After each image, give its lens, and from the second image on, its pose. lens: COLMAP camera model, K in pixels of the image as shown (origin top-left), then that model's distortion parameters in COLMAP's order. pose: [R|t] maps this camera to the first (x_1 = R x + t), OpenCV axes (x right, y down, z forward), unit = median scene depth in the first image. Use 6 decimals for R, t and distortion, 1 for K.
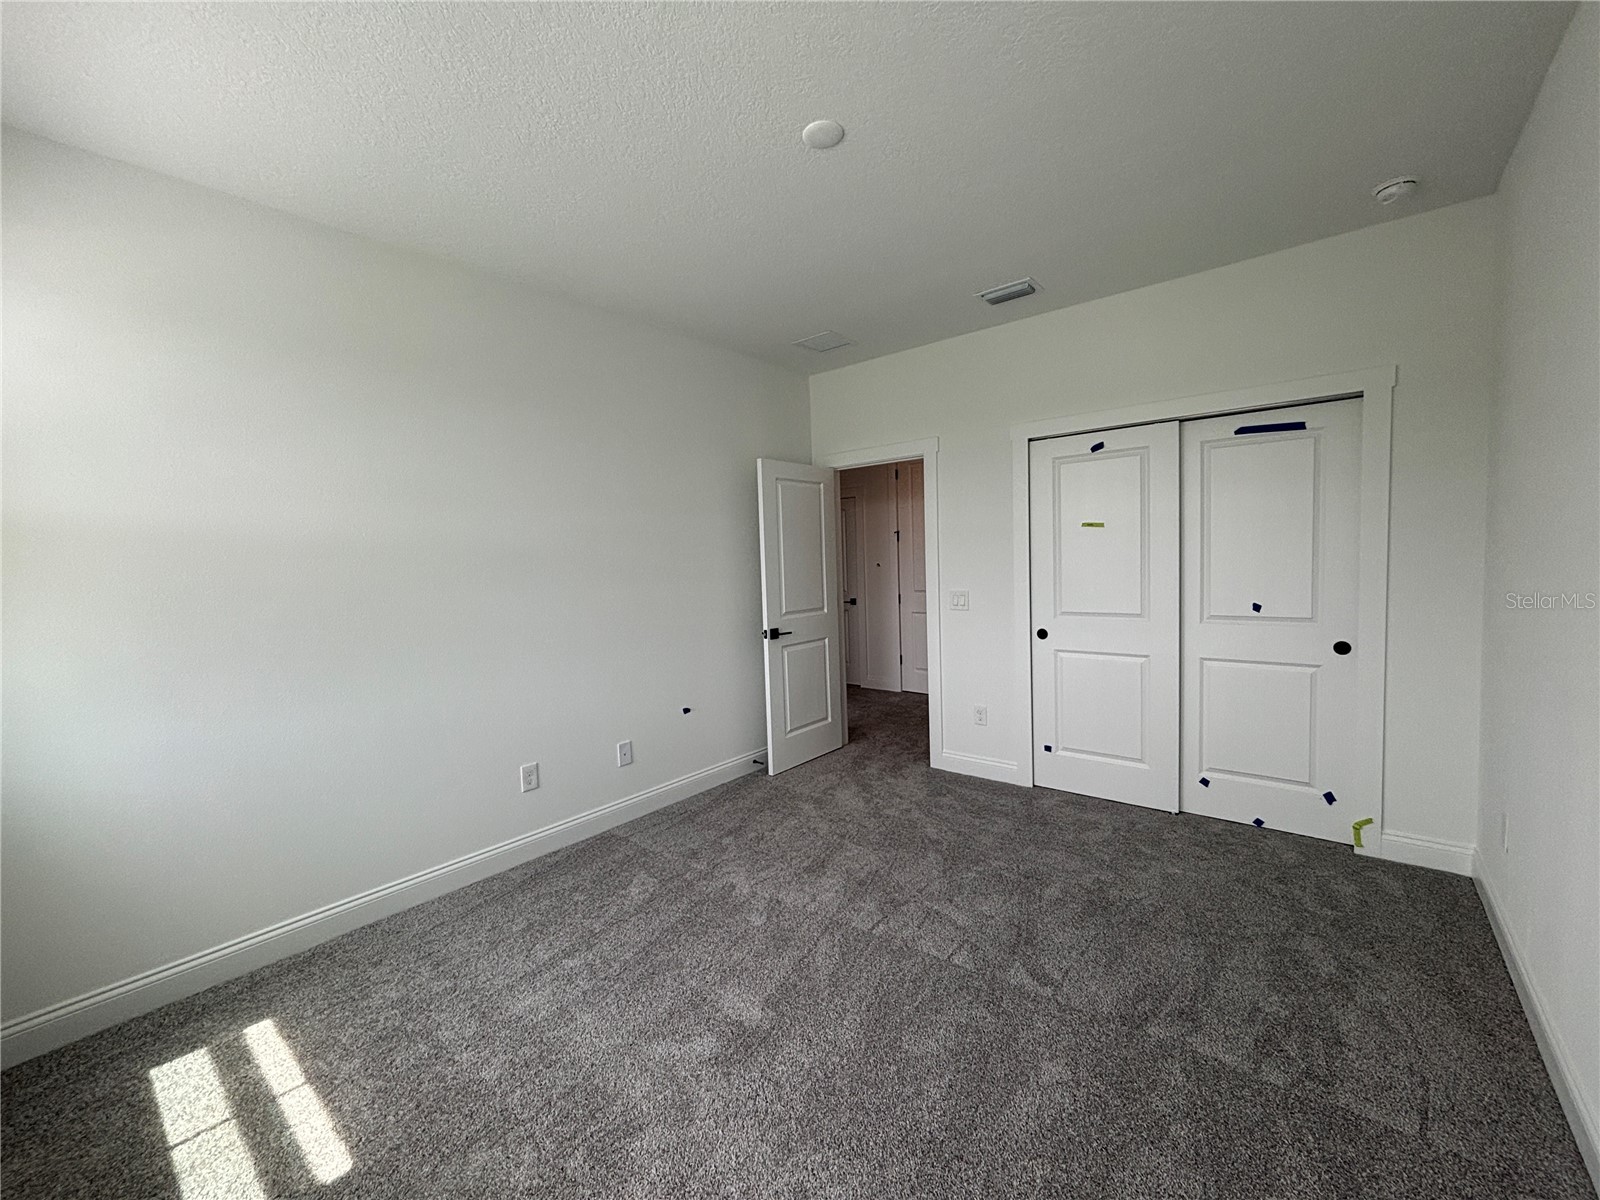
lens RADIAL K [[644.7, 0, 804.4], [0, 644.7, 597.6], [0, 0, 1]] dist [-0.002073, -0.000127]
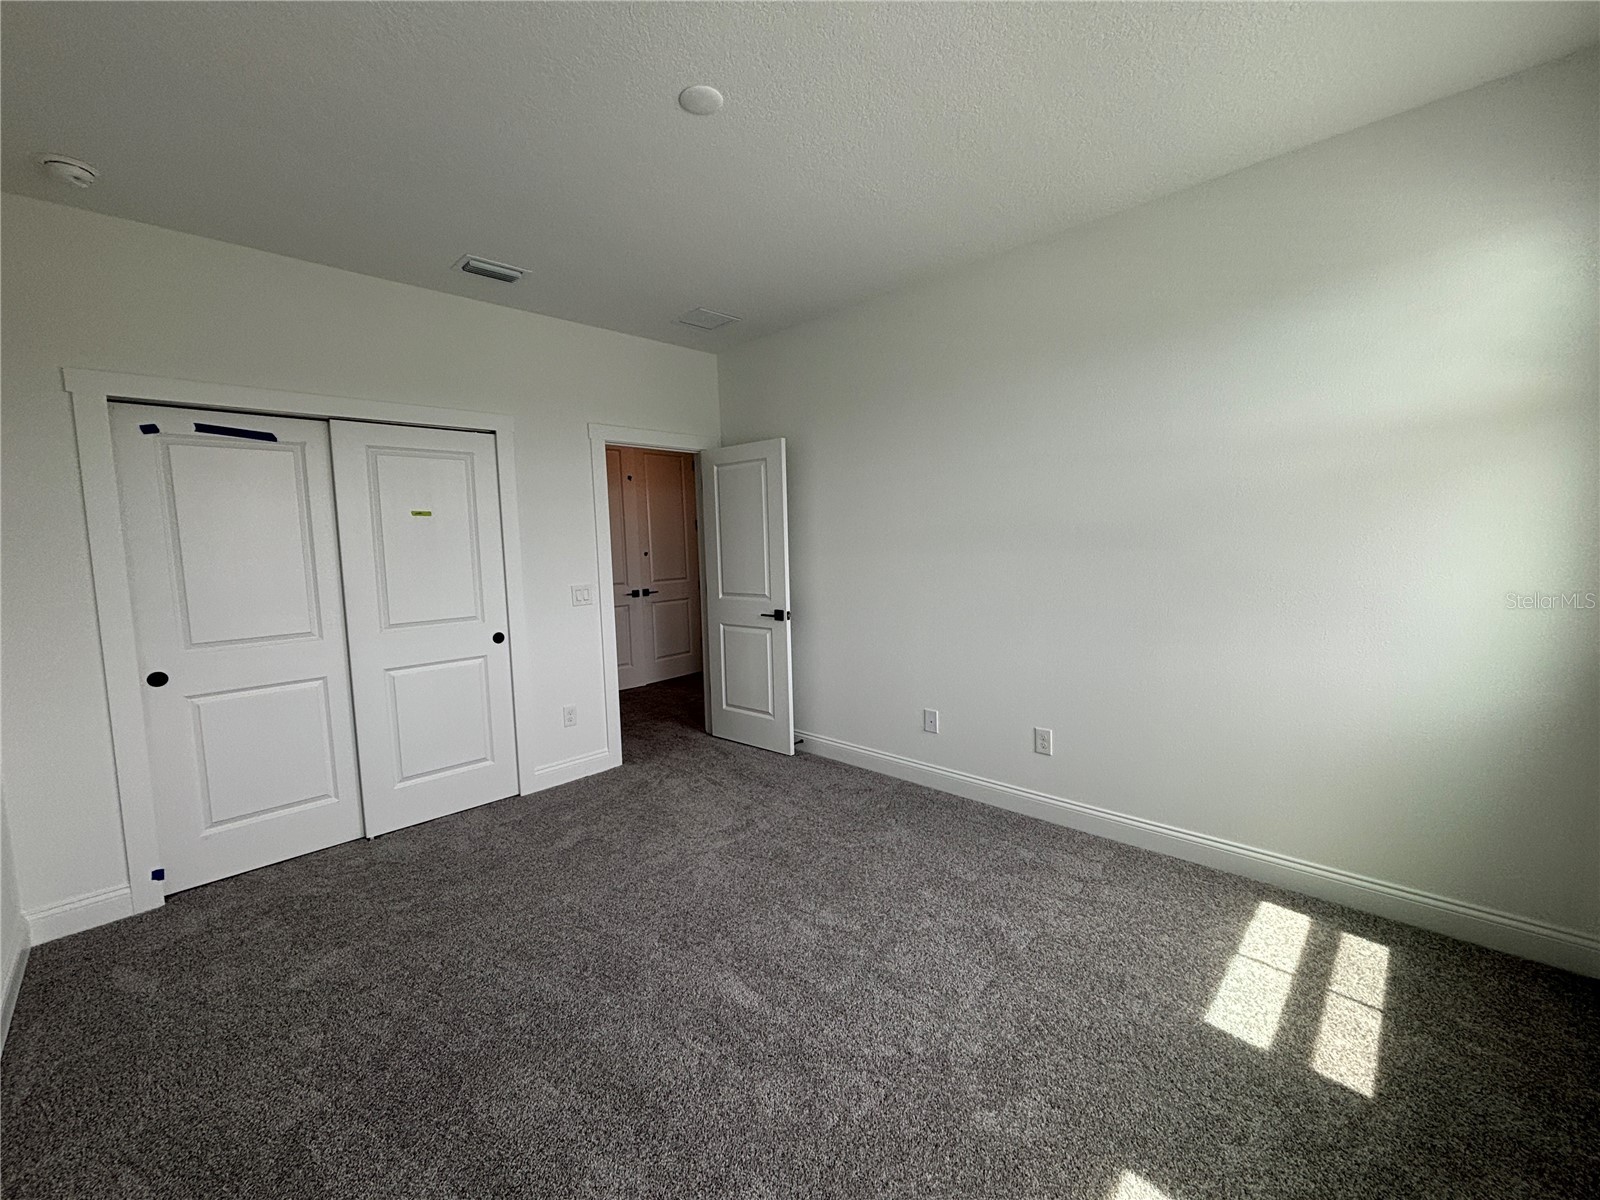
lens RADIAL K [[653.4, 0, 800.7], [0, 653.4, 597.8], [0, 0, 1]] dist [0.003805, 0.000514]
pose [[0.083363, -0.053904, 0.995060, -0.566679], [0.085212, 0.995264, 0.046777, -0.010012], [-0.992869, 0.080892, 0.087562, 0.479838]]
